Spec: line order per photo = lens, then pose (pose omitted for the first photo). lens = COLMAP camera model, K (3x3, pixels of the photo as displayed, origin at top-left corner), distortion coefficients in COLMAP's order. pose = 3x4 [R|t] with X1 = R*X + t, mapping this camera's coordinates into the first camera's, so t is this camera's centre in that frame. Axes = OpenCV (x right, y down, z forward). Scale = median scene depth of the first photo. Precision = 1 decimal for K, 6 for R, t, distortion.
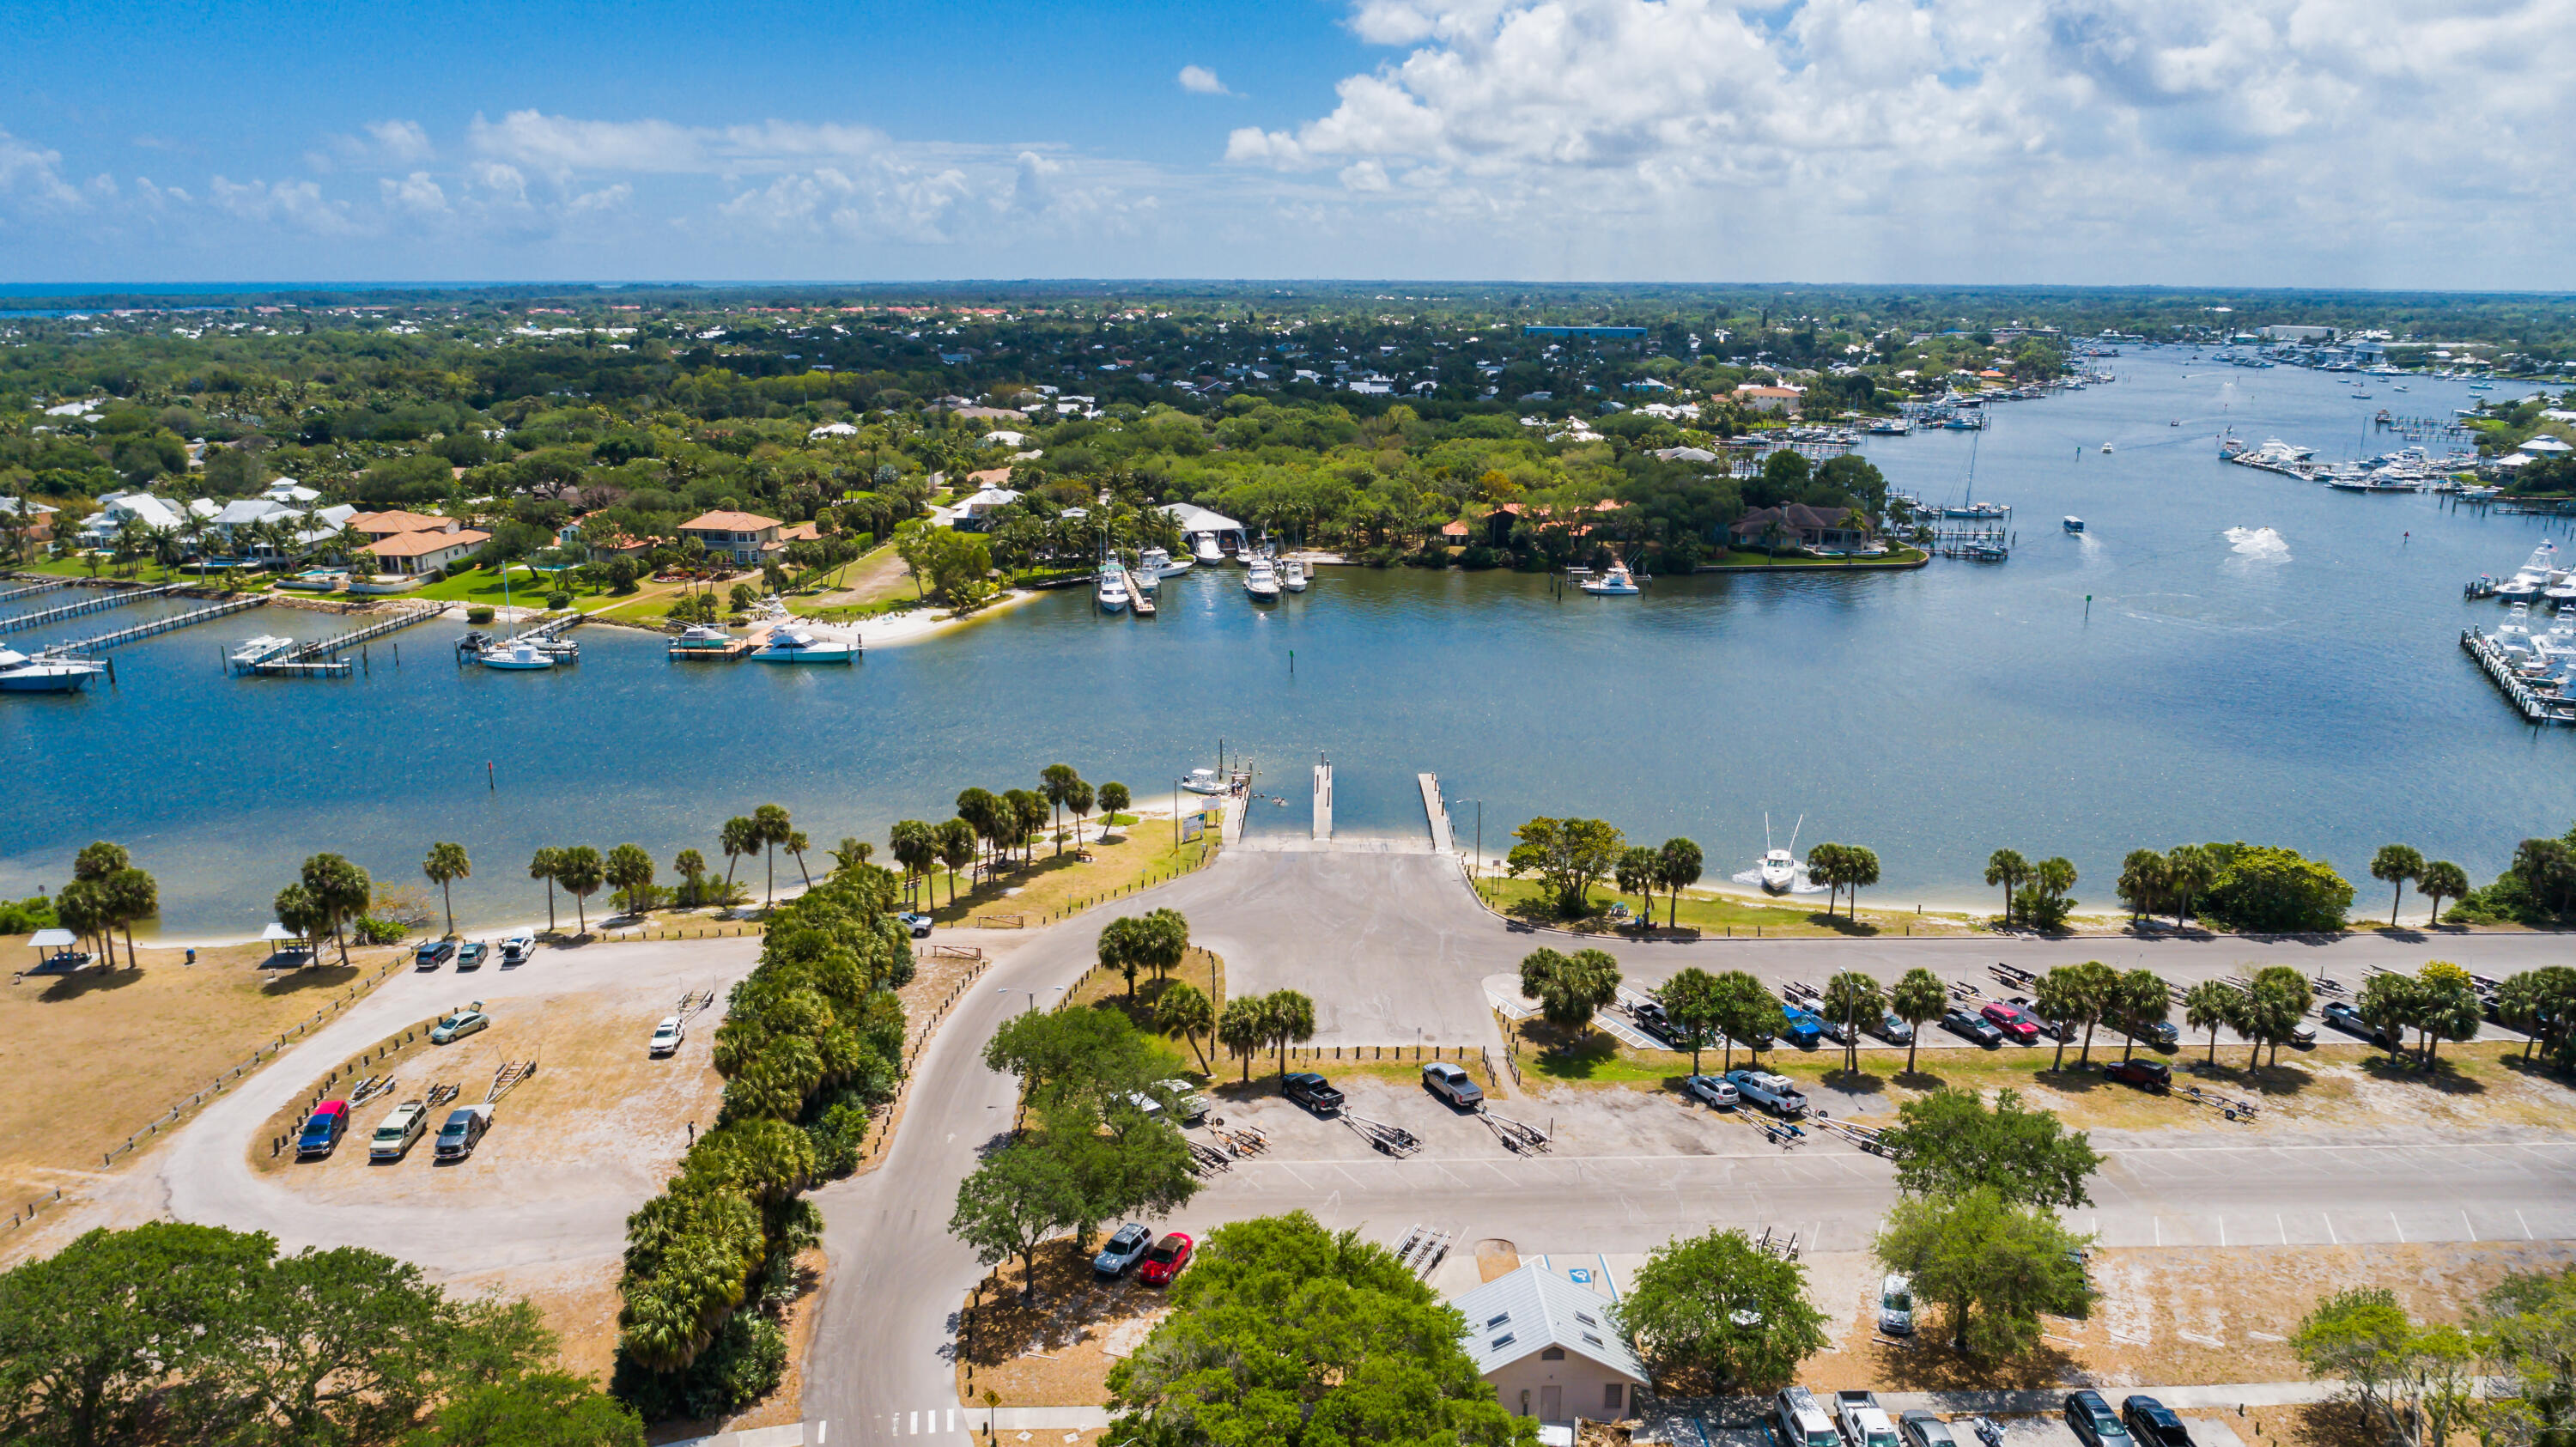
lens RADIAL K [[1759.7, 0, 1304.2], [0, 1759.7, 718.5], [0, 0, 1]] dist [-0.019114, 0.009226]
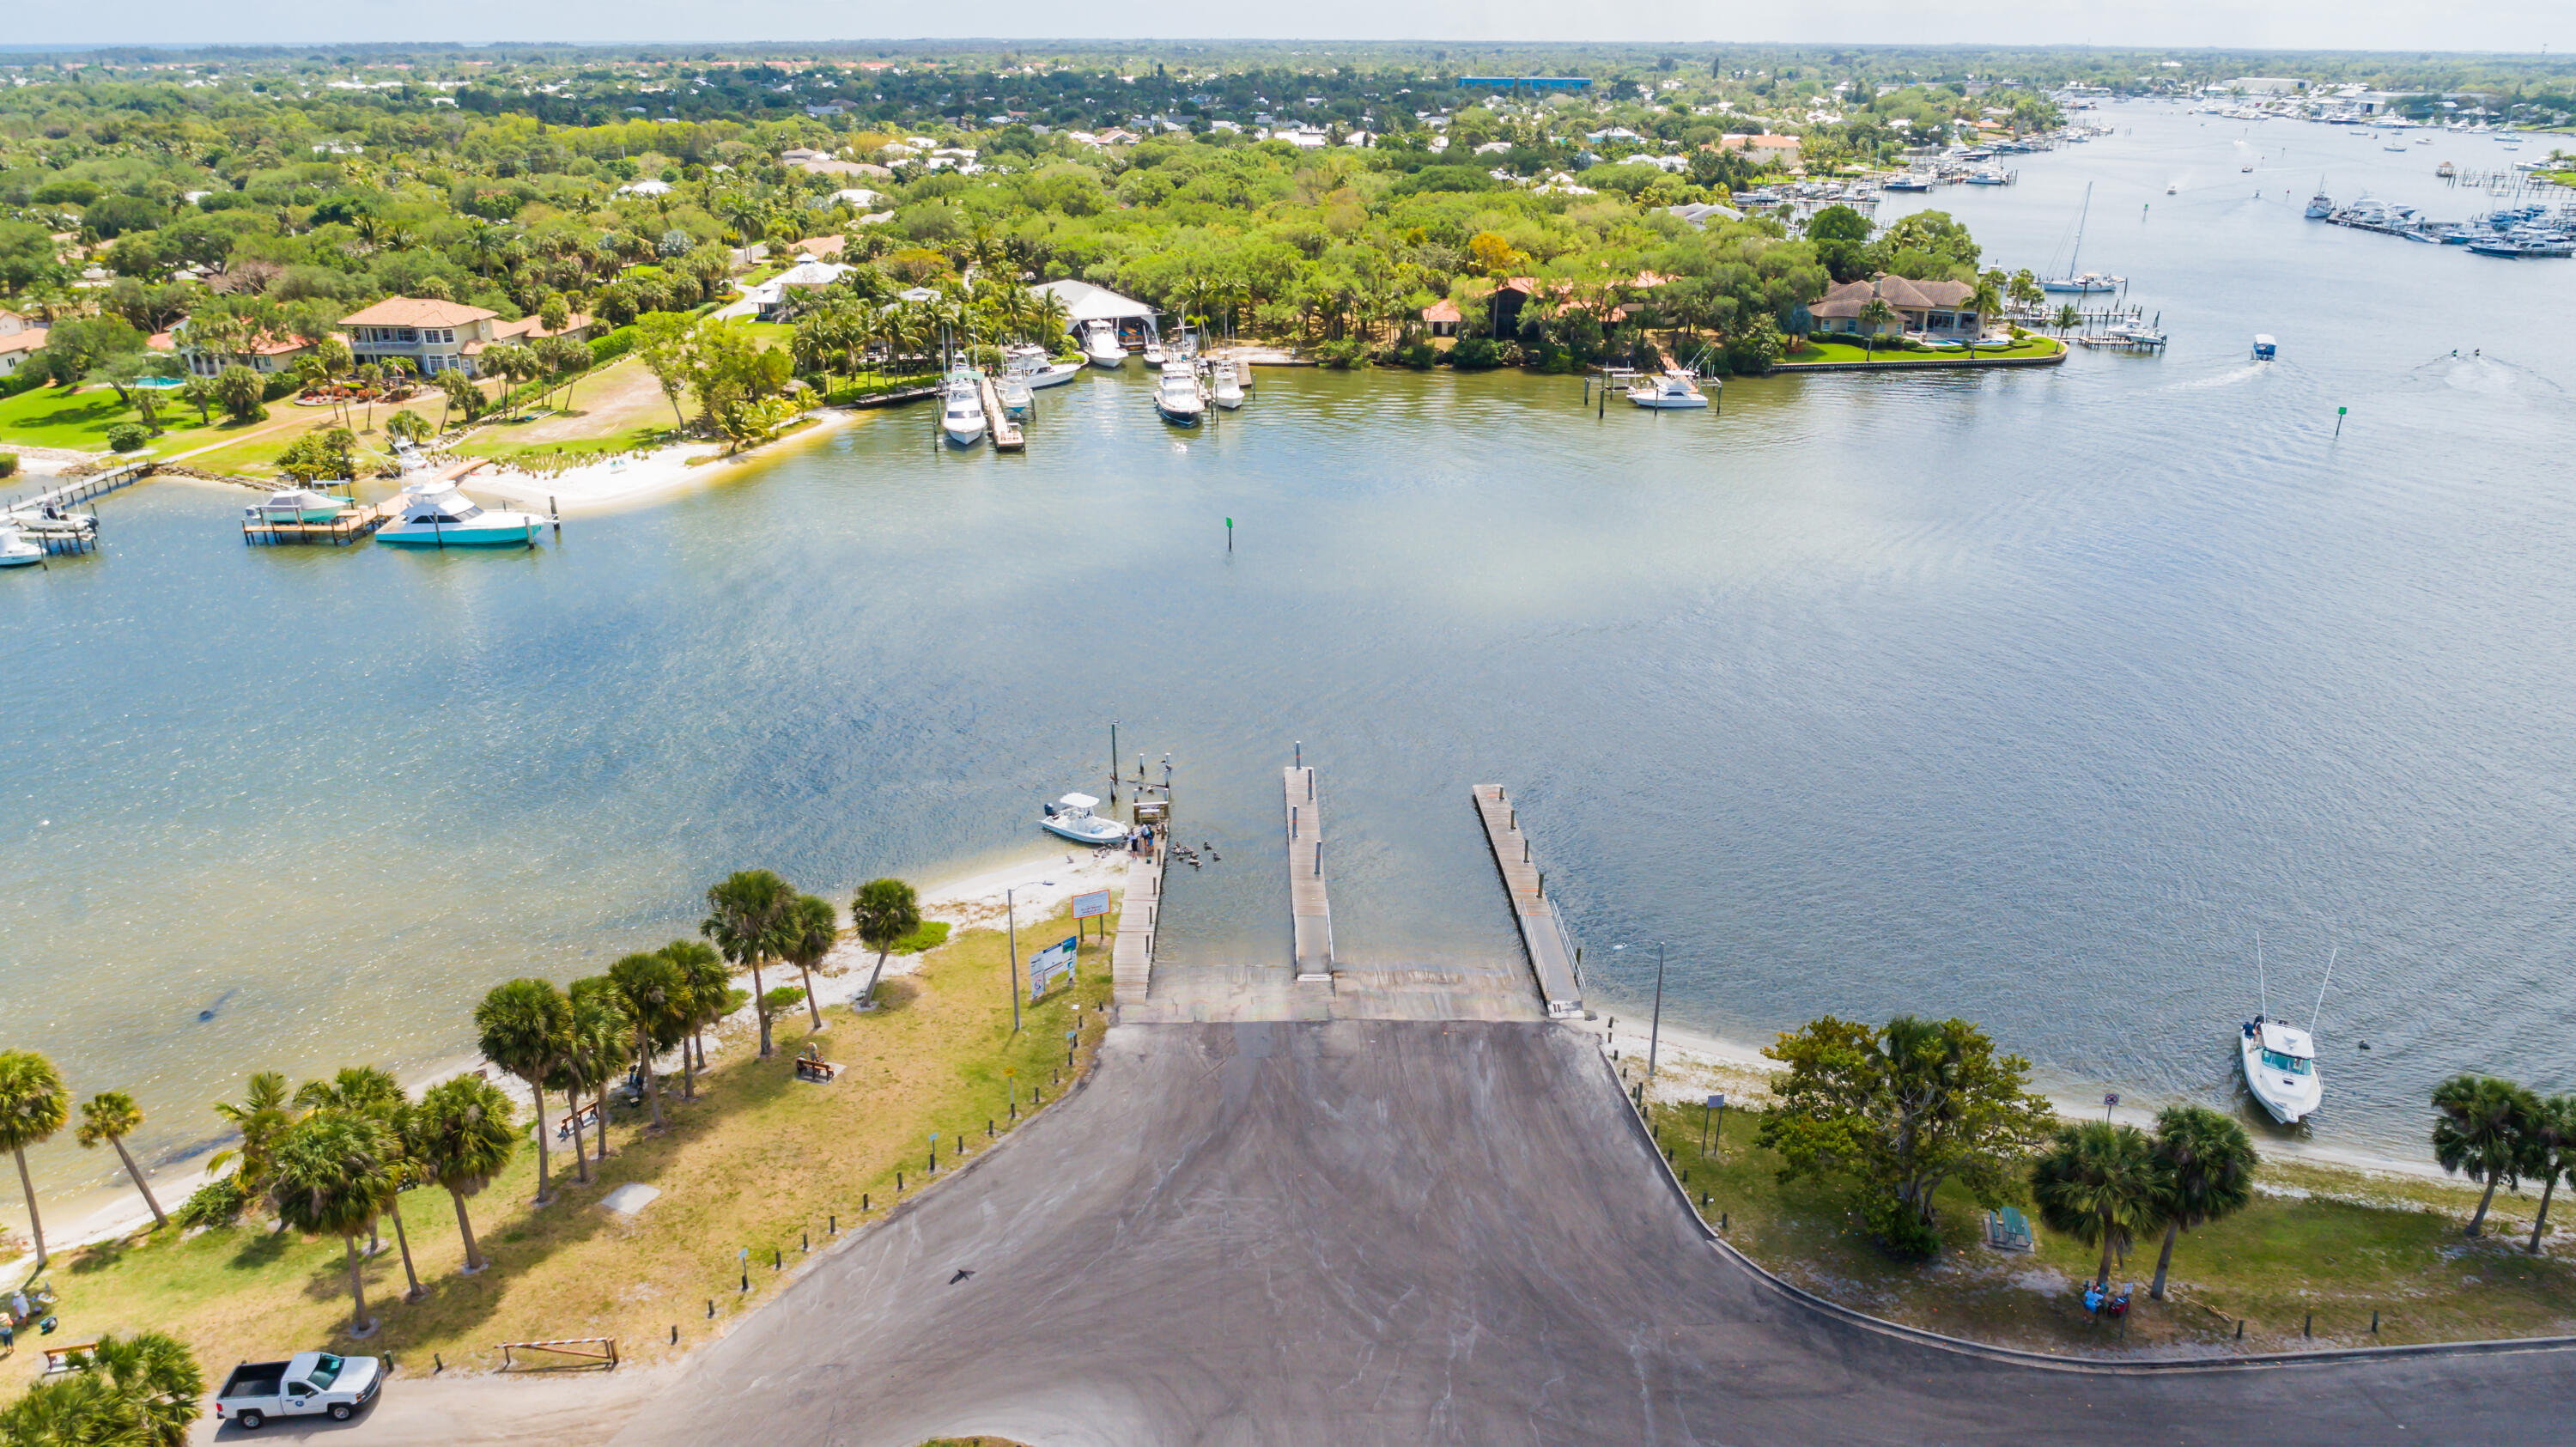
lens RADIAL K [[1733.9, 0, 1296.0], [0, 1733.9, 725.5], [0, 0, 1]] dist [-0.022565, 0.013740]
pose [[0.999047, -0.017156, 0.040134, -0.007516], [0.011690, 0.991094, 0.132653, -0.037241], [-0.042052, -0.132057, 0.990350, 0.289685]]
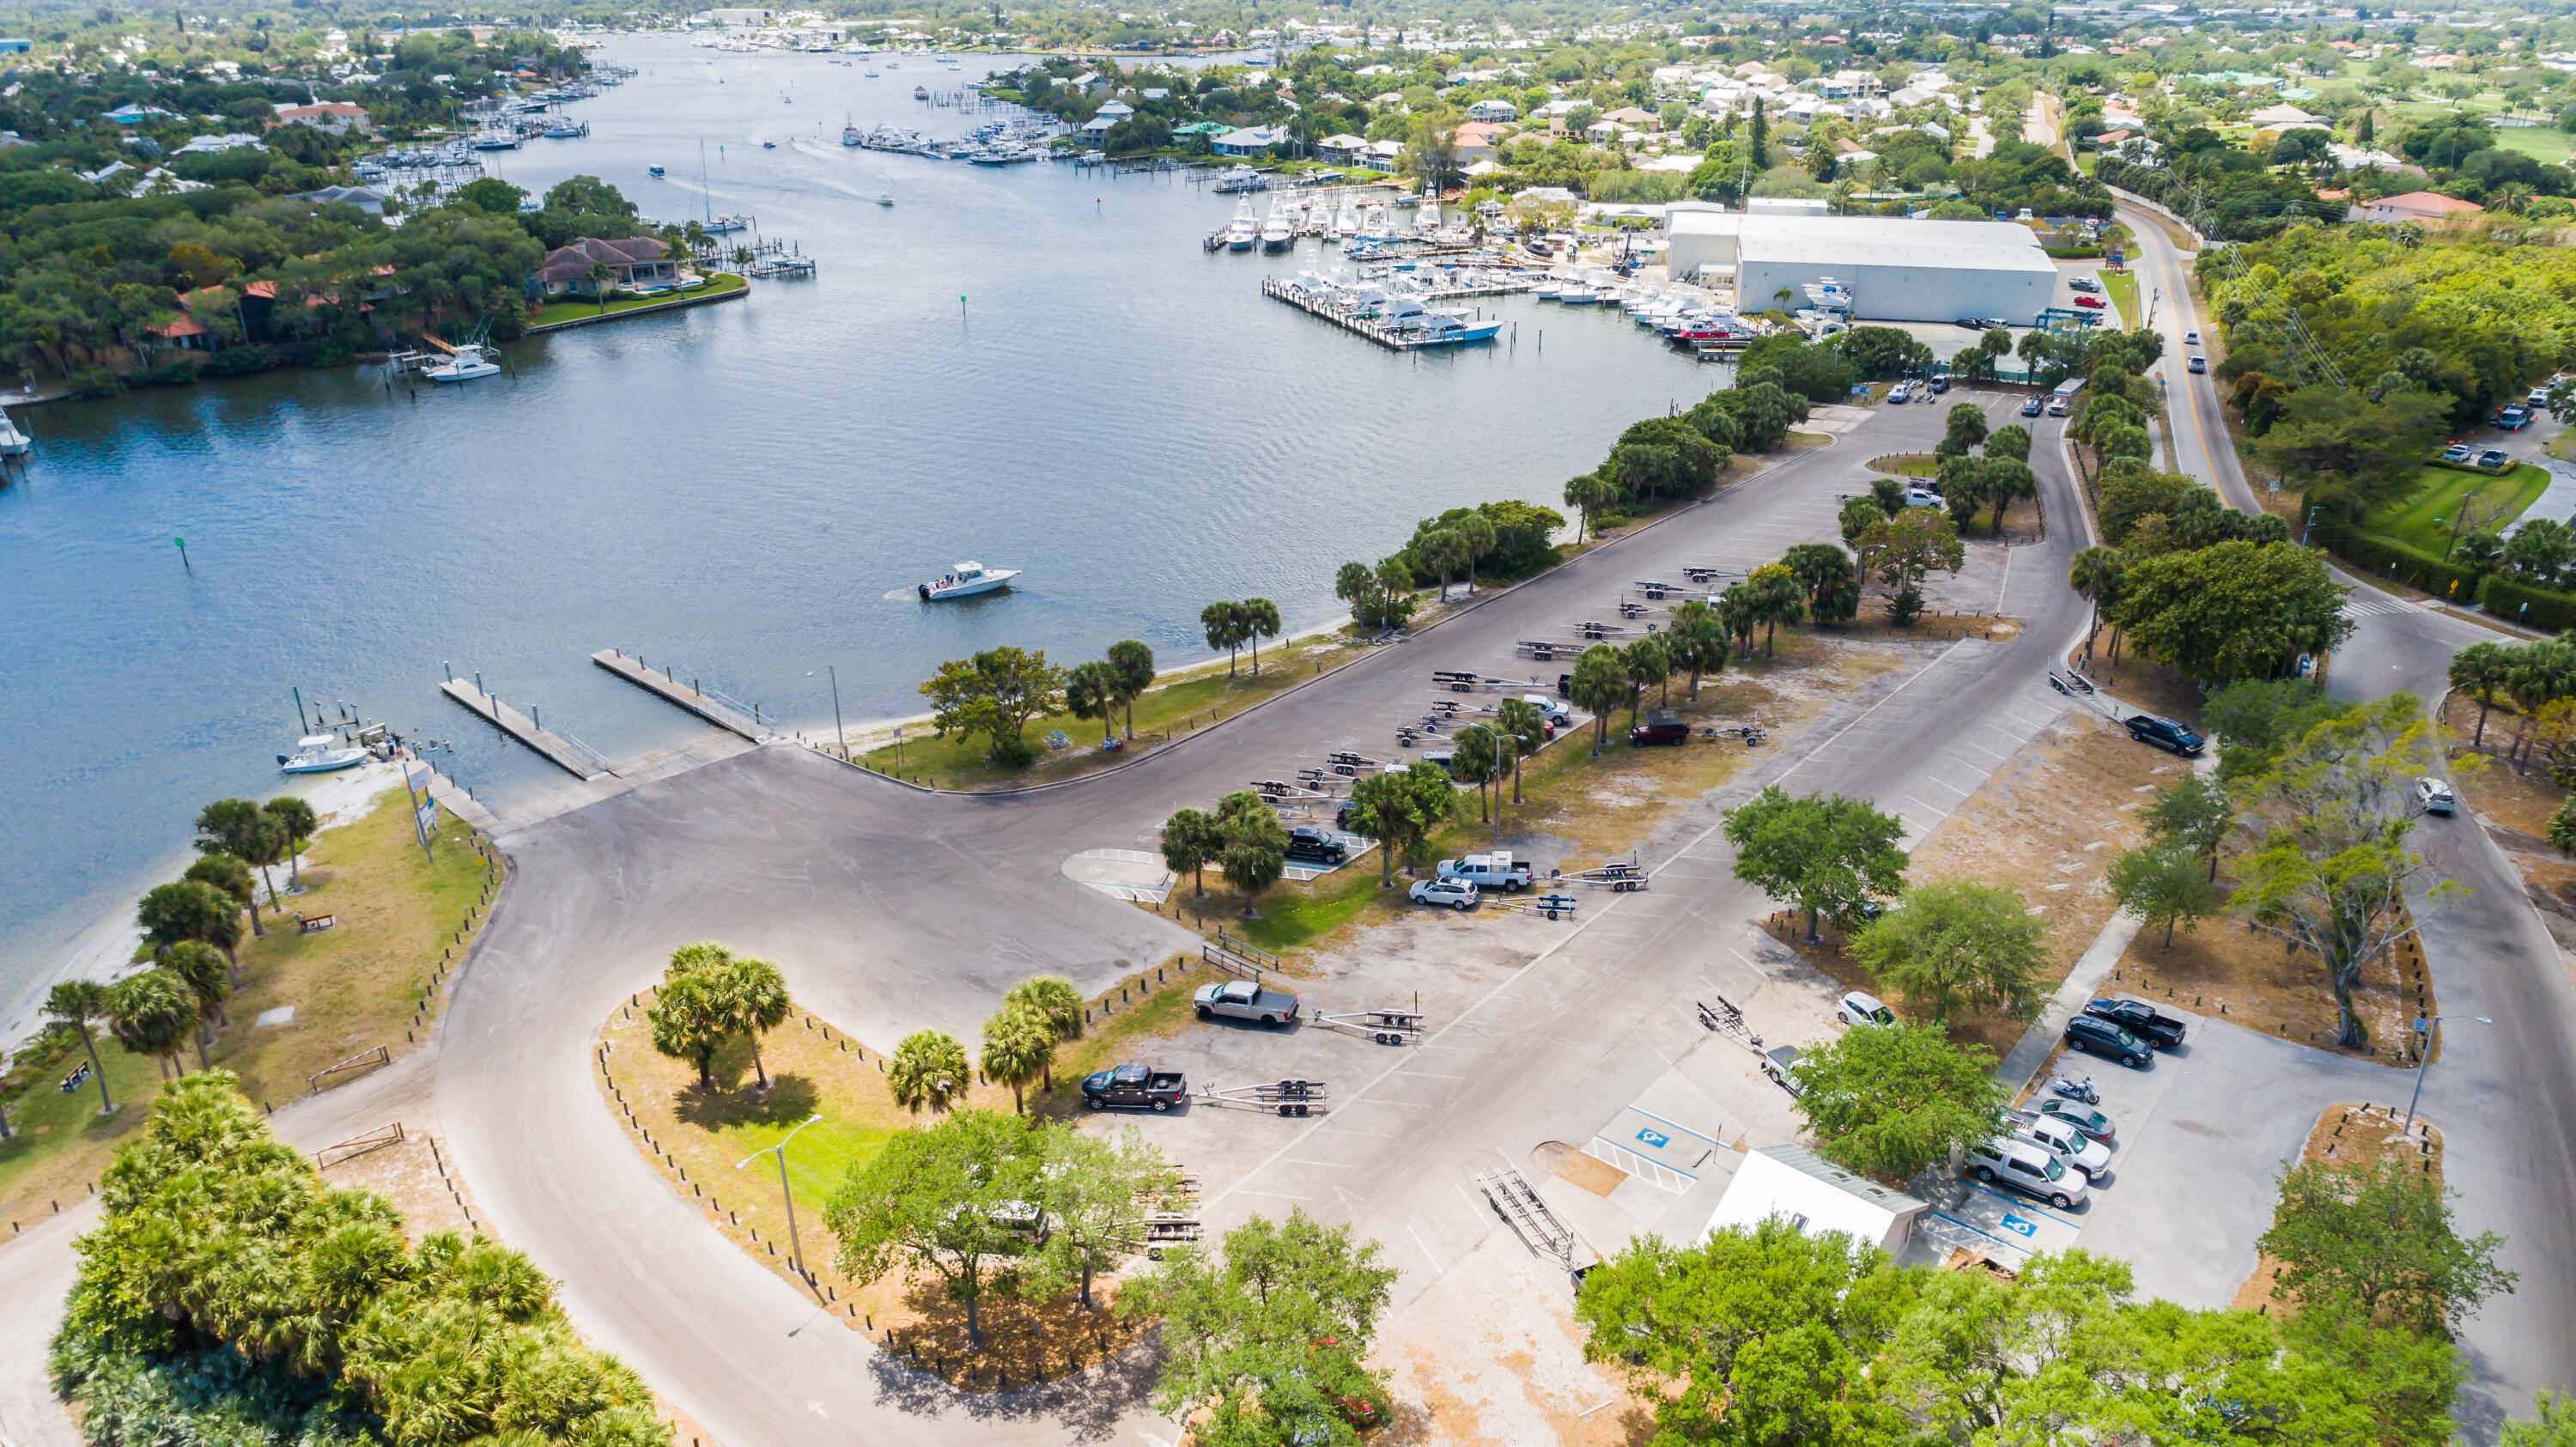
lens RADIAL K [[1733.9, 0, 1296.0], [0, 1733.9, 725.5], [0, 0, 1]] dist [-0.022565, 0.013740]
pose [[0.674780, -0.306328, 0.671442, -0.150040], [0.188385, 0.951144, 0.244614, -0.040408], [-0.713570, -0.038571, 0.699521, 0.158297]]
